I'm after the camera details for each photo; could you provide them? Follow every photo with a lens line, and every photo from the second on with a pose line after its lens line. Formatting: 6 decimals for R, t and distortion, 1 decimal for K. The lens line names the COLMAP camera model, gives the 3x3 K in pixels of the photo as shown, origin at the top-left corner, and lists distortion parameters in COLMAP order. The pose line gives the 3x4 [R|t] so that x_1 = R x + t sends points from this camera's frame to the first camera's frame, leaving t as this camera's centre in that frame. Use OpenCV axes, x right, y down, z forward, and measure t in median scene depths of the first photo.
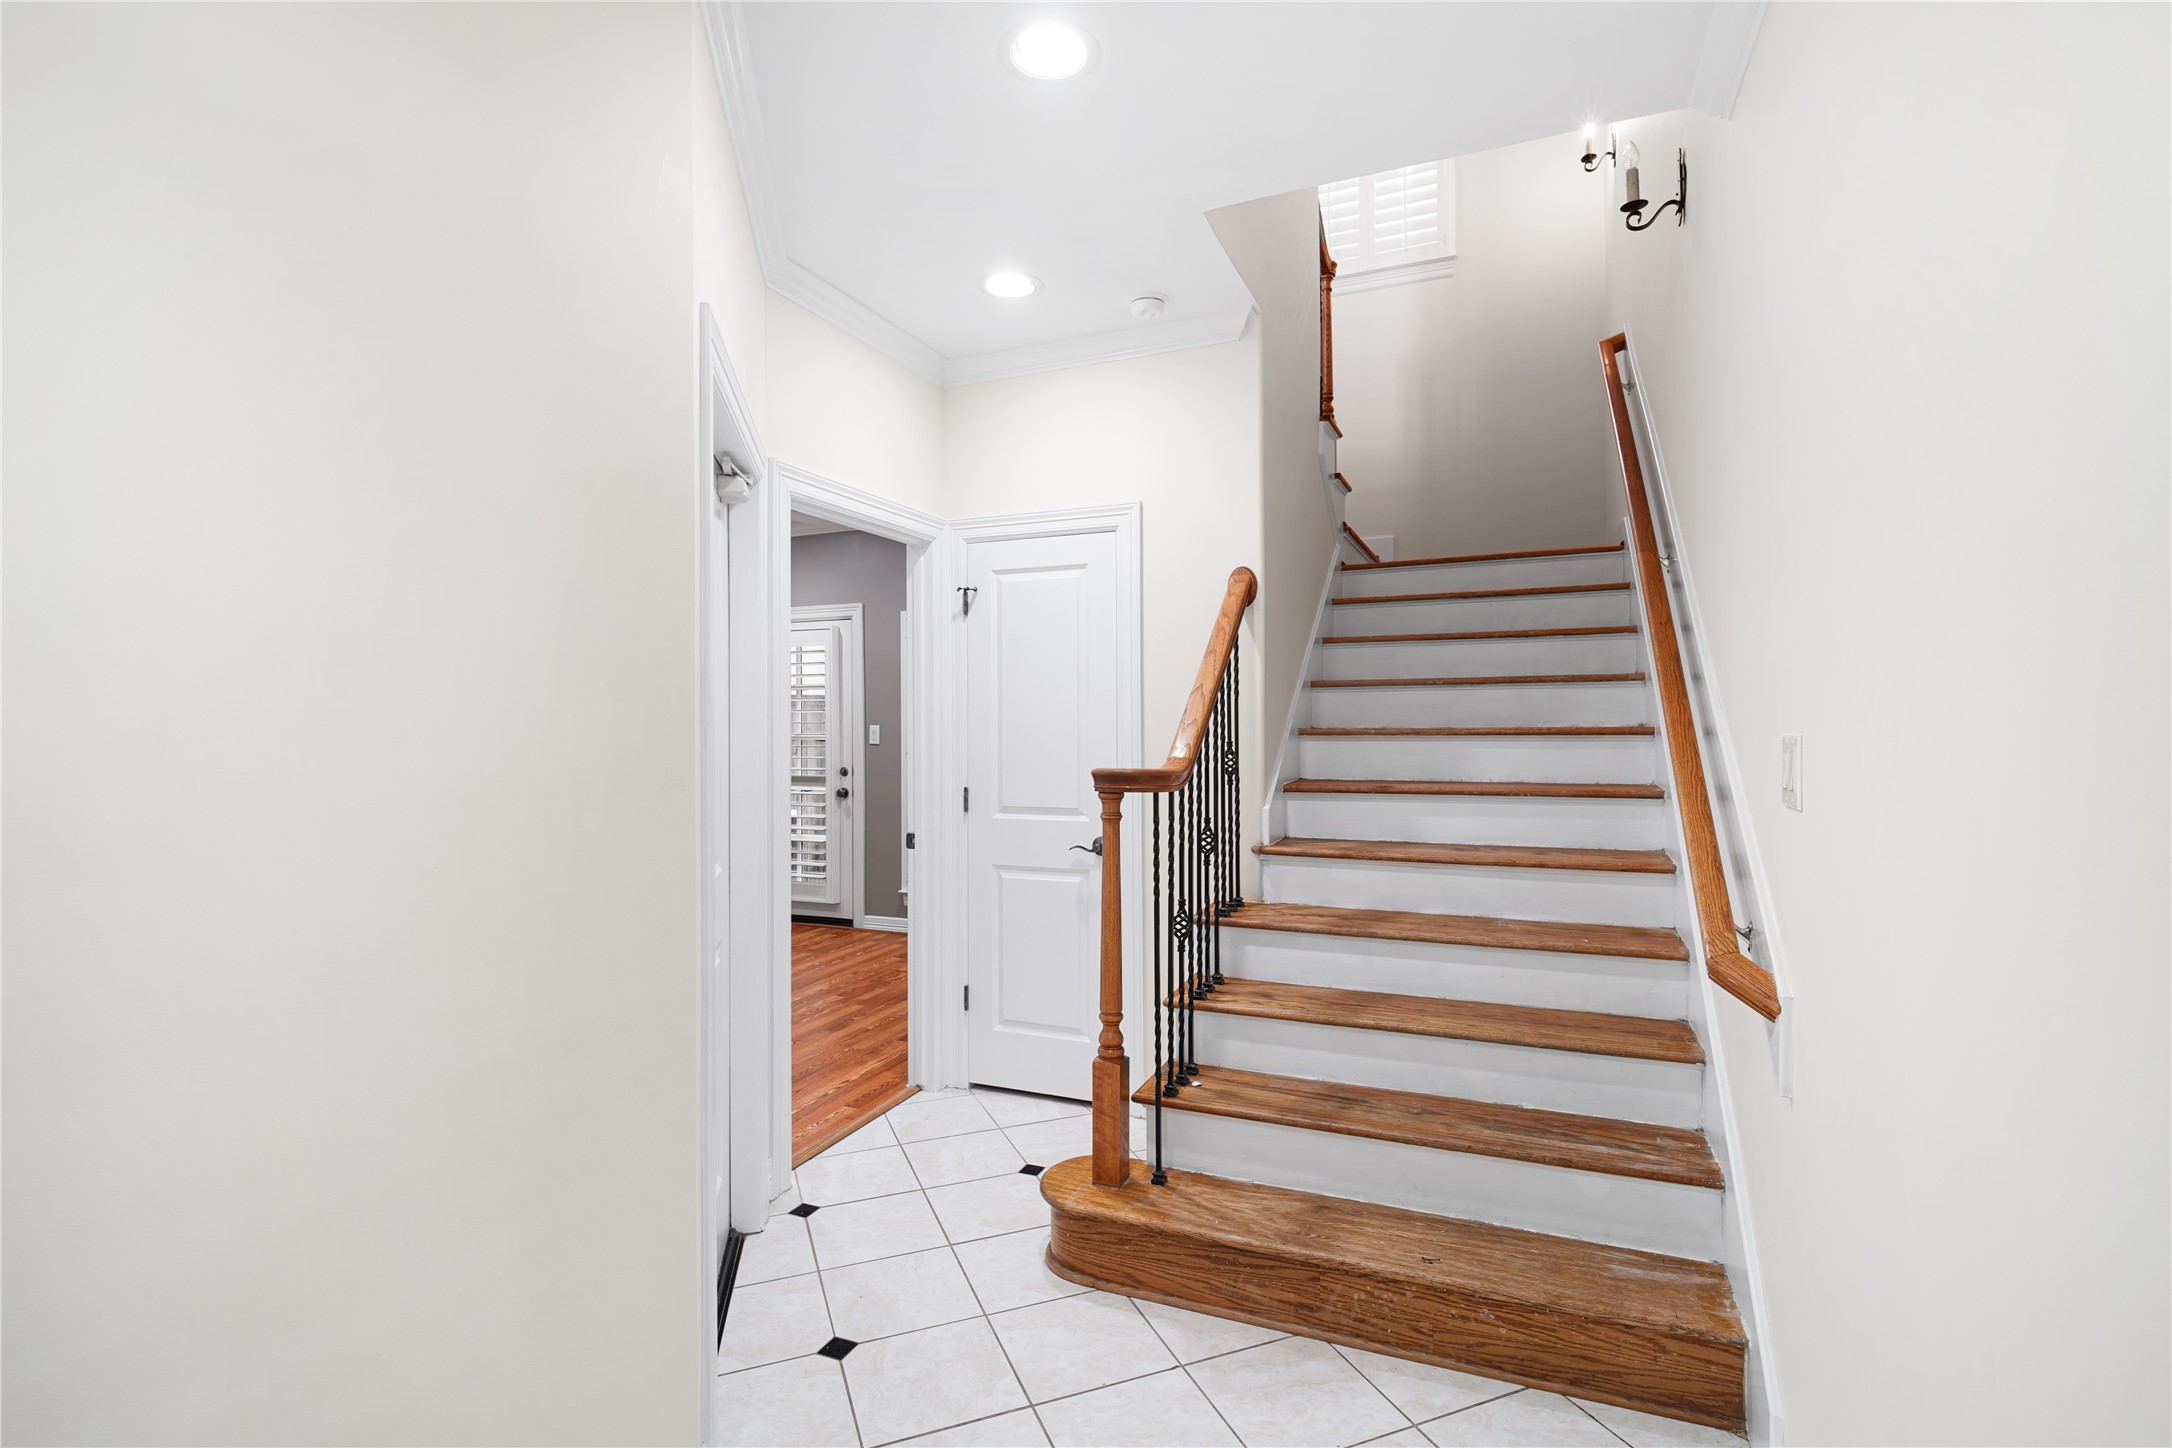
lens RADIAL K [[1026.7, 0, 1085.7], [0, 1026.7, 726.9], [0, 0, 1]] dist [-0.001459, -0.000731]
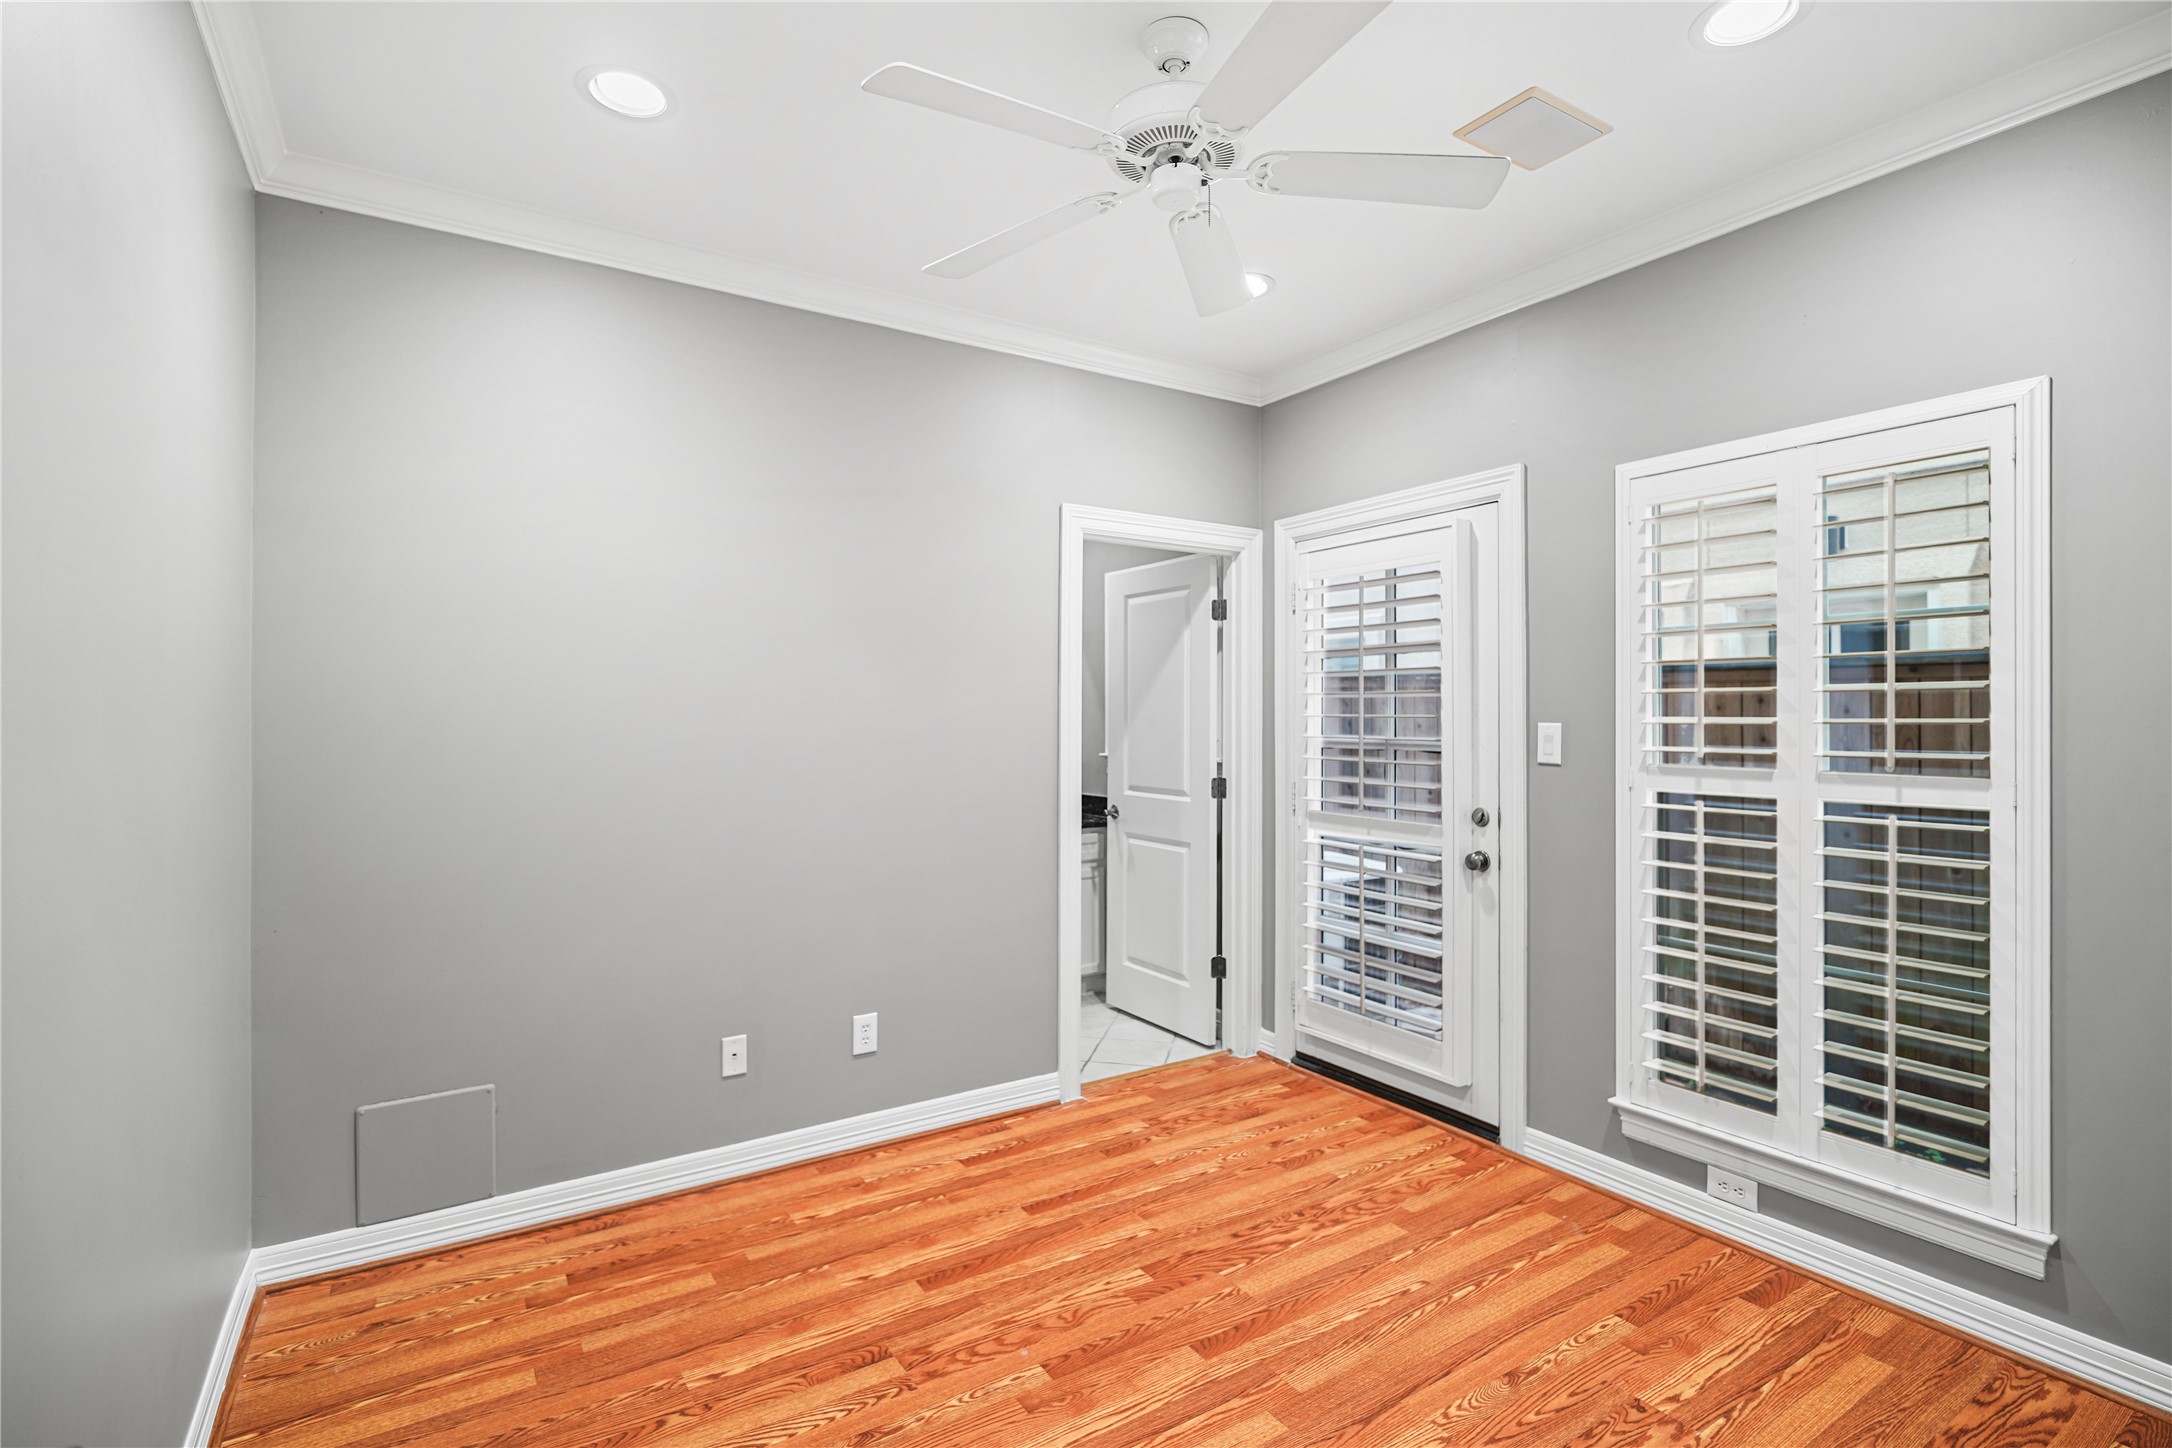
lens RADIAL K [[1026.7, 0, 1084.3], [0, 1026.7, 715.5], [0, 0, 1]] dist [-0.001459, -0.000731]
pose [[0.827725, 0.005635, -0.561105, -0.118733], [0.001588, 0.999922, 0.012385, -0.011067], [0.561131, -0.011143, 0.827652, 0.493750]]
